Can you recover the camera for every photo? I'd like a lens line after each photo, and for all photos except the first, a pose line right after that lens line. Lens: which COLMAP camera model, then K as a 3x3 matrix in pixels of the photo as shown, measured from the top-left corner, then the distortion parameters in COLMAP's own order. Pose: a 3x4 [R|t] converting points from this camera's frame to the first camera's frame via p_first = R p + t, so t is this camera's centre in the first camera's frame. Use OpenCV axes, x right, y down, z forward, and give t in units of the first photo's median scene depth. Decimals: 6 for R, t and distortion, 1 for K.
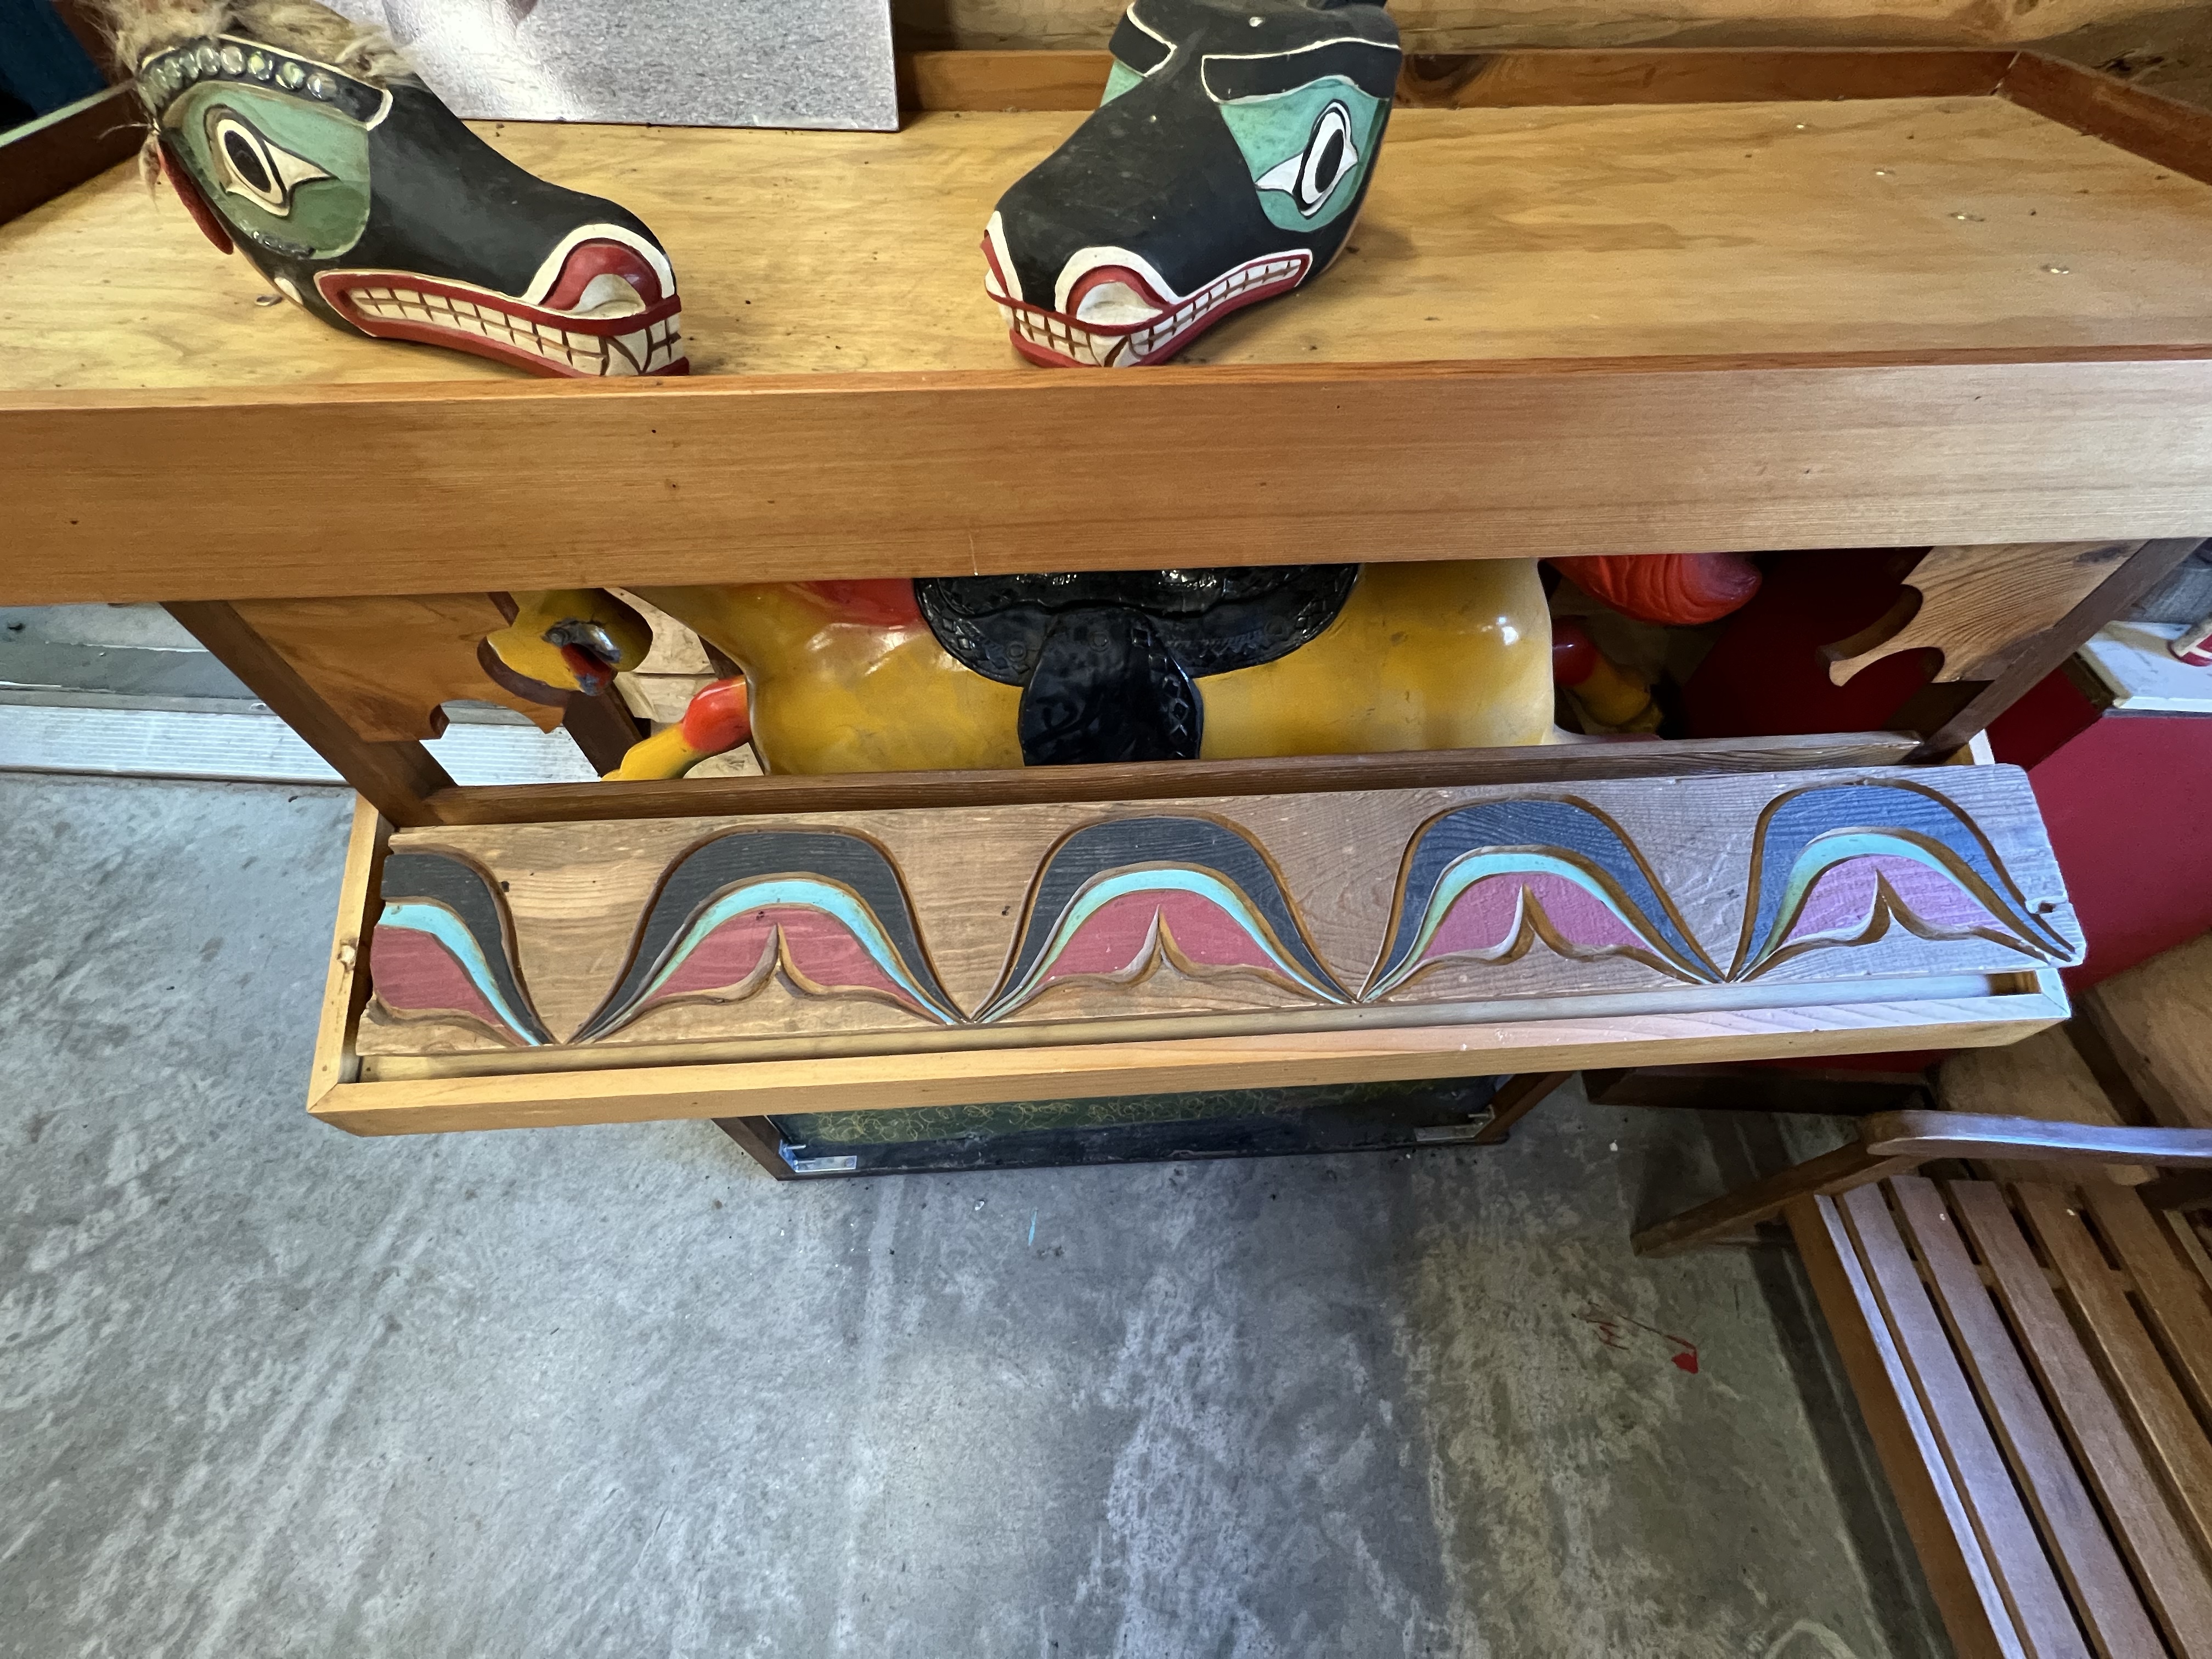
lens RADIAL K [[894.7, 0, 1109.5], [0, 894.7, 827.6], [0, 0, 1]] dist [0.003196, -0.001553]
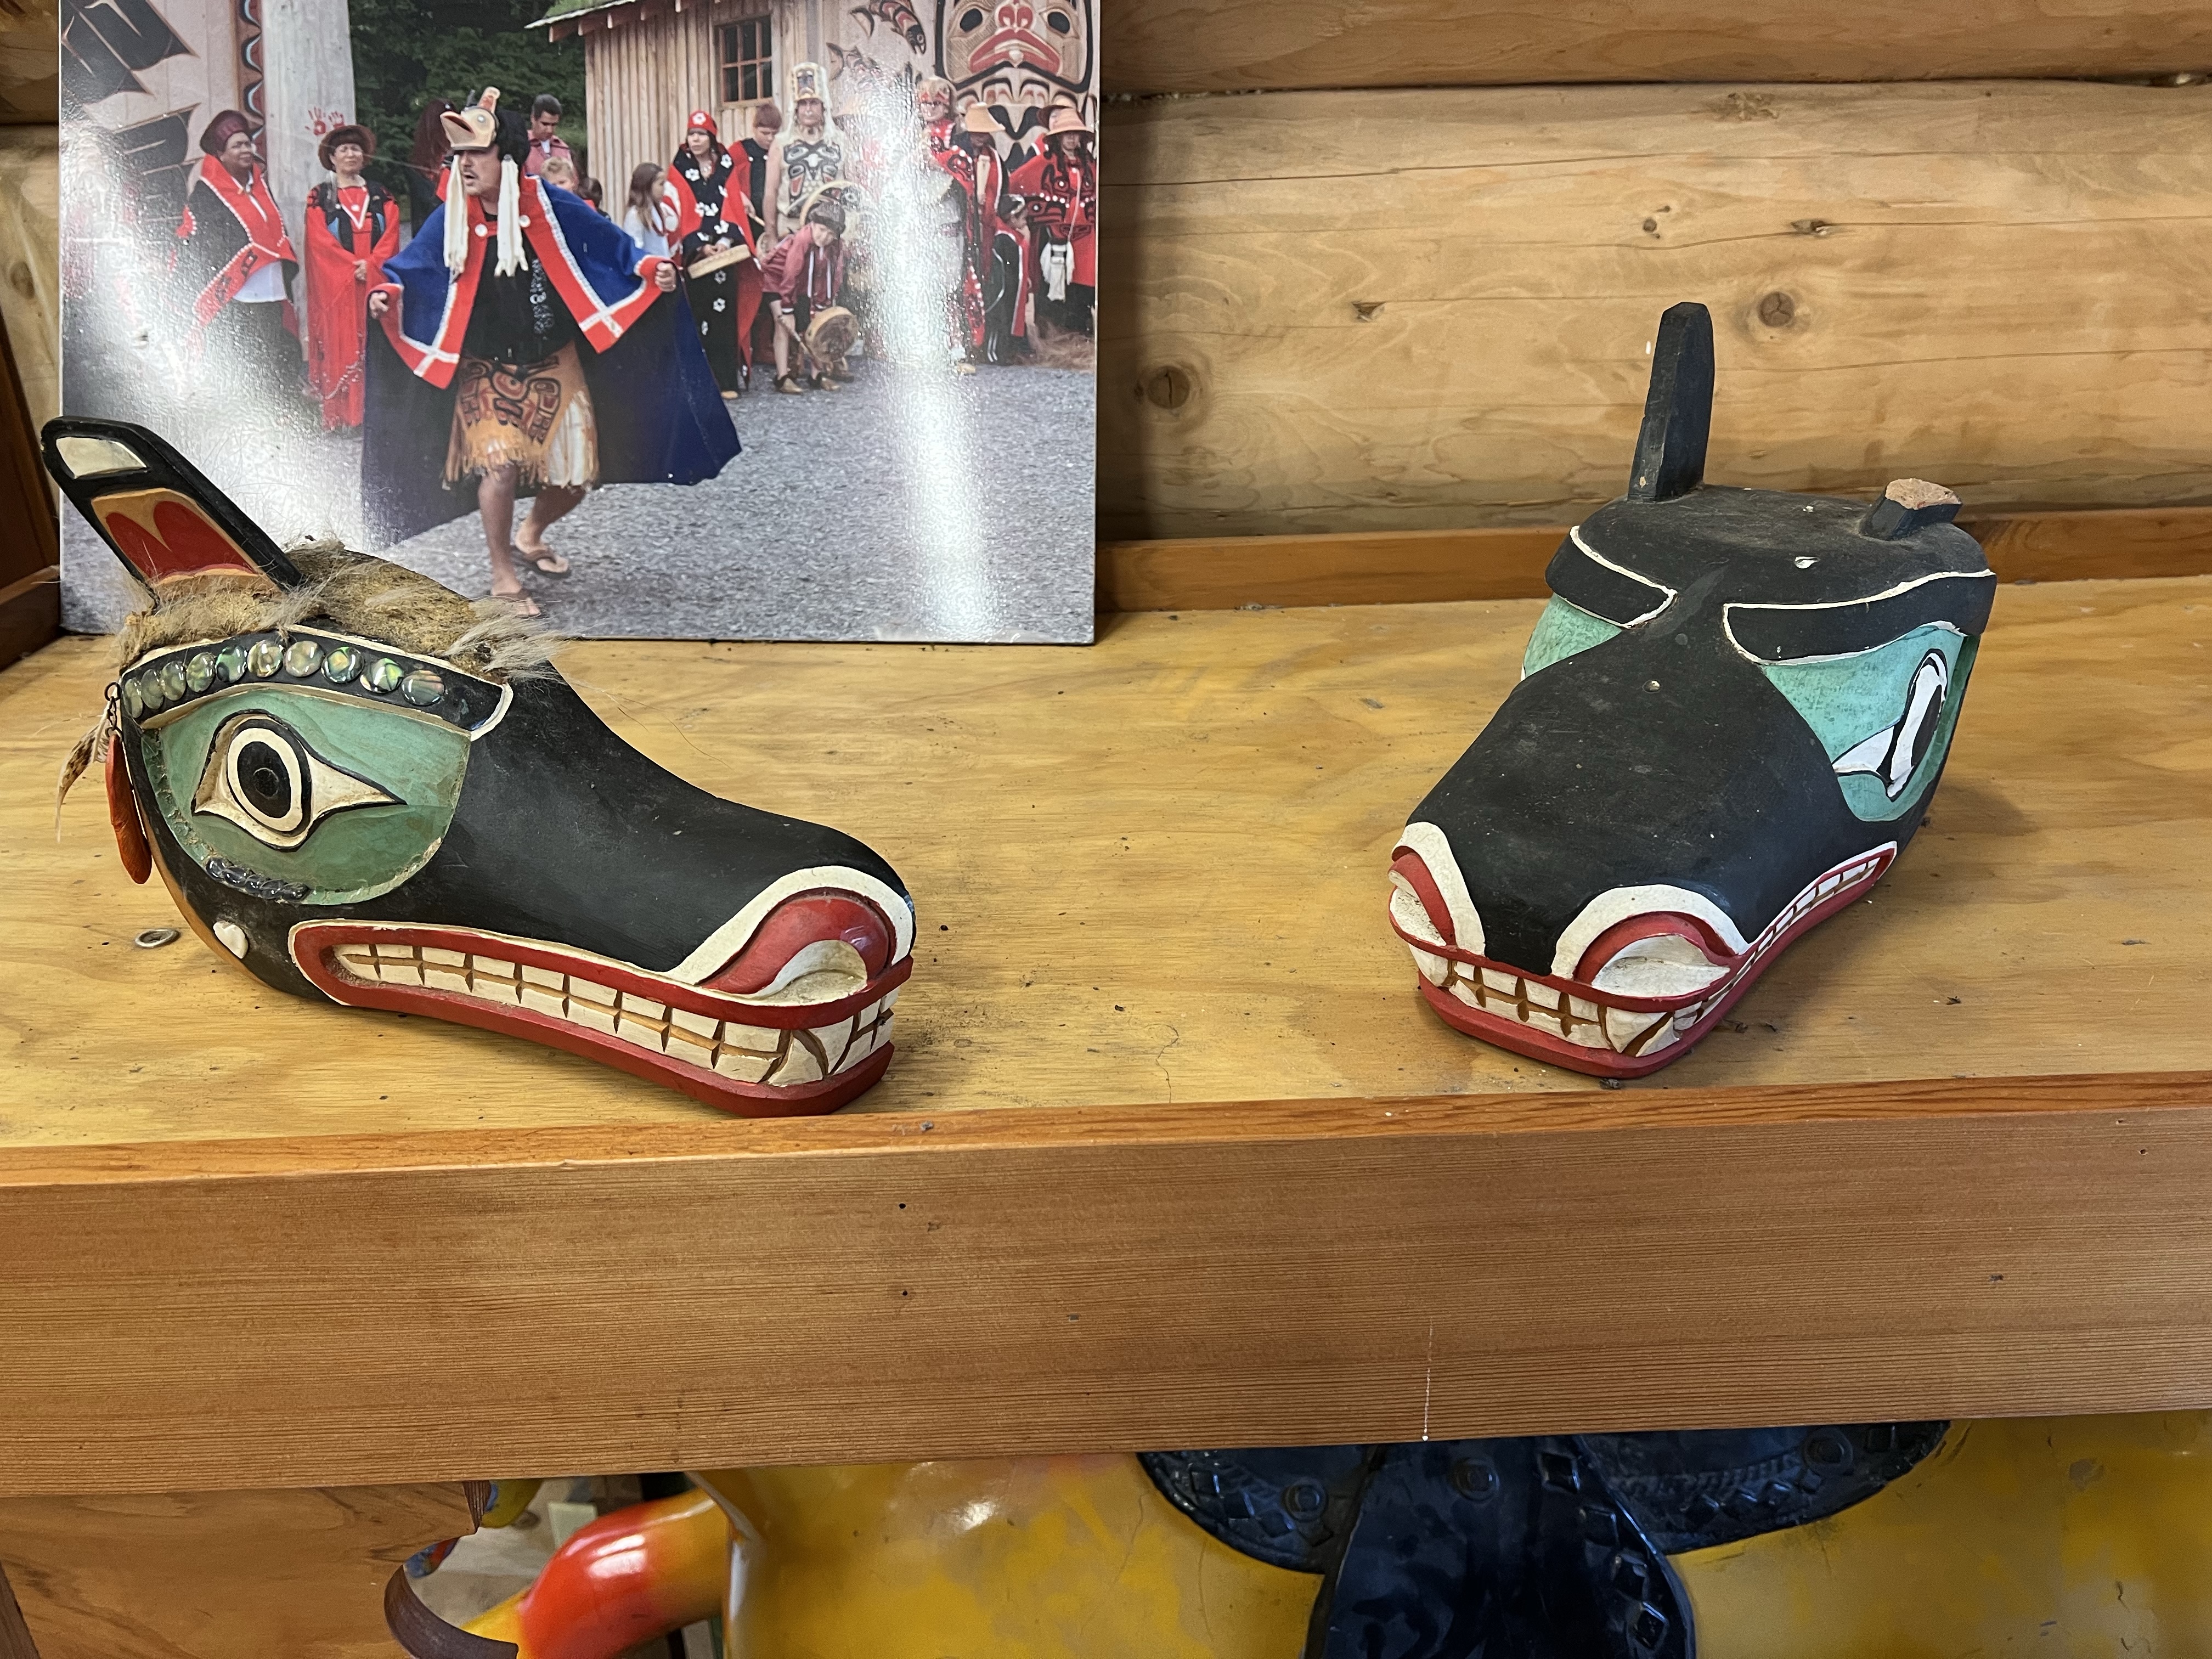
lens RADIAL K [[1687.7, 0, 1112.1], [0, 1687.7, 835.2], [0, 0, 1]] dist [0.062279, -0.066018]
pose [[0.999008, -0.013856, -0.042331, -0.287392], [-0.007595, 0.883471, -0.468425, -0.133764], [0.043888, 0.468282, 0.882489, -0.026985]]
